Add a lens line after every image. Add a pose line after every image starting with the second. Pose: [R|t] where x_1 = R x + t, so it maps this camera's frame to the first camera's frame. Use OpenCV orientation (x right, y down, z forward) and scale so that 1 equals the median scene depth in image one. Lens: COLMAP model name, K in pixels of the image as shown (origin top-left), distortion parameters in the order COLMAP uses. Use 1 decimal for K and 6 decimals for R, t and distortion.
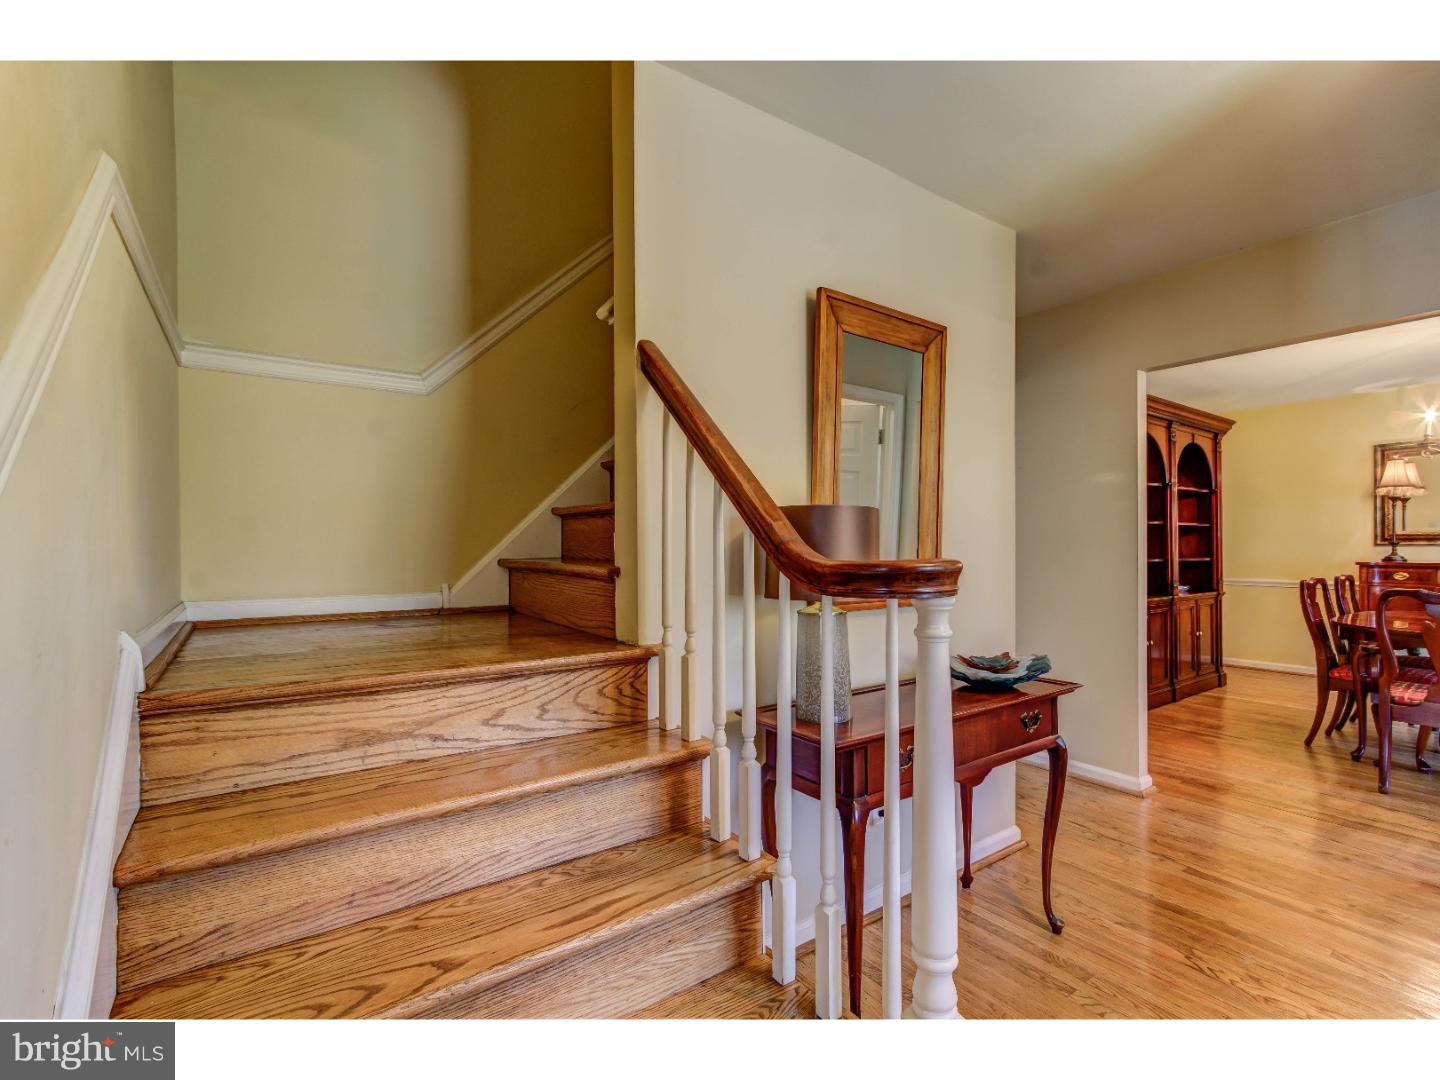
lens RADIAL K [[652.1, 0, 722.9], [0, 652.1, 544.3], [0, 0, 1]] dist [-0.003032, 0.005205]
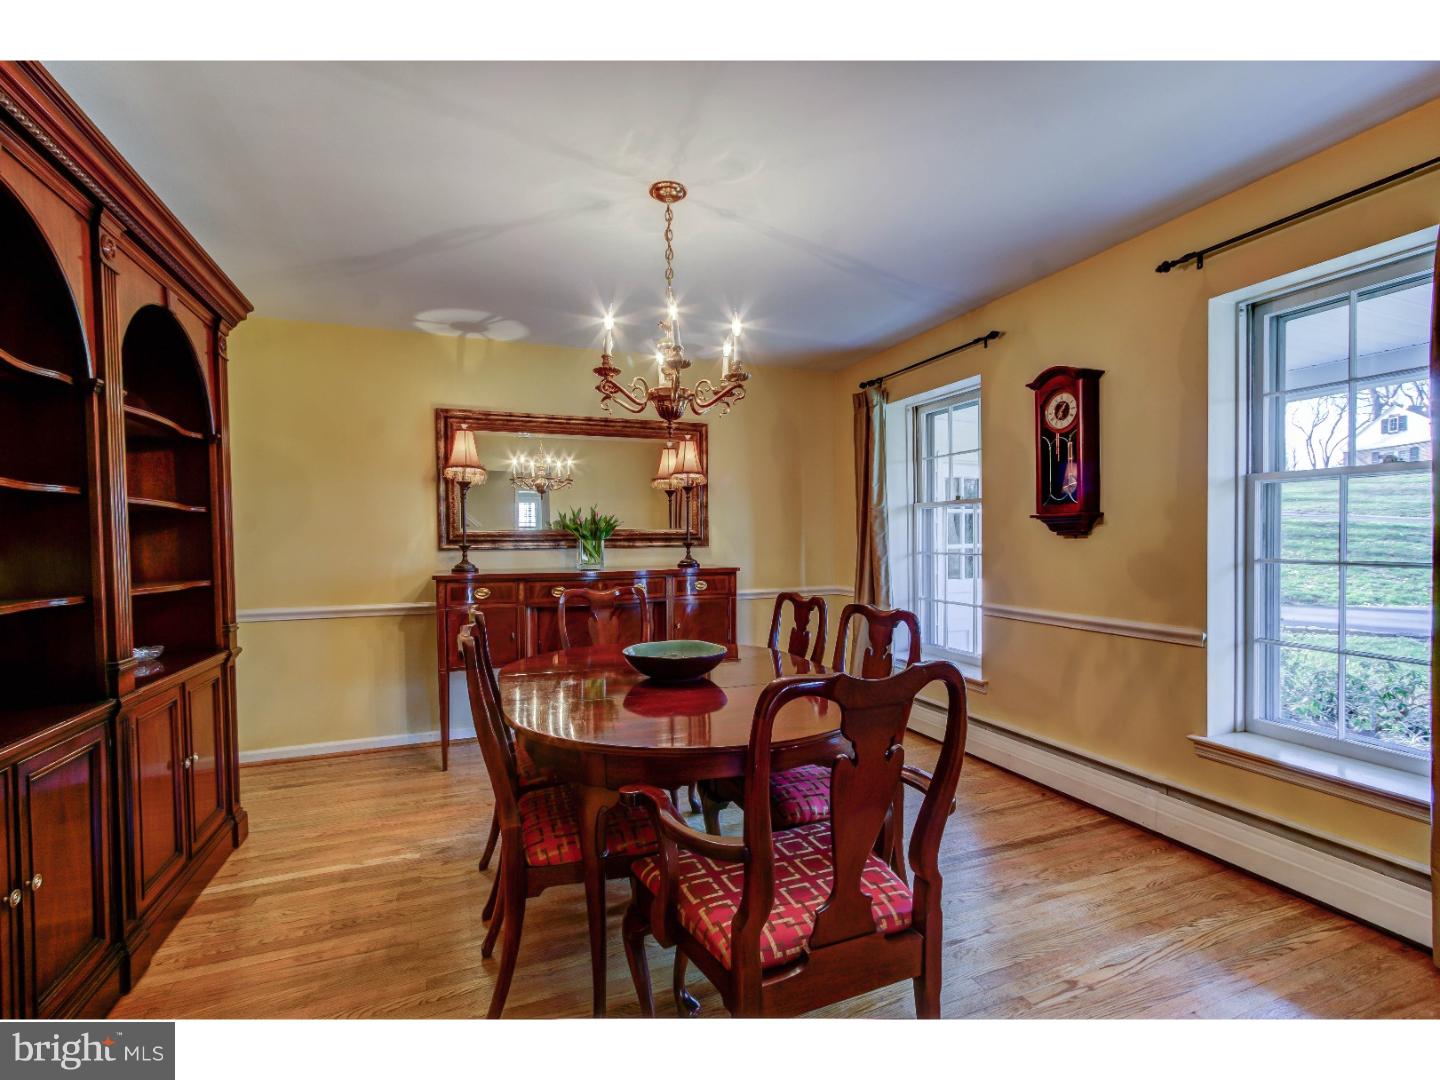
lens RADIAL K [[652.1, 0, 728.4], [0, 652.1, 554.9], [0, 0, 1]] dist [-0.003032, 0.005205]
pose [[0.225353, -0.016978, 0.974129, 0.384315], [0.005140, 0.999855, 0.016237, -0.002868], [-0.974264, 0.001348, 0.225408, 0.543193]]
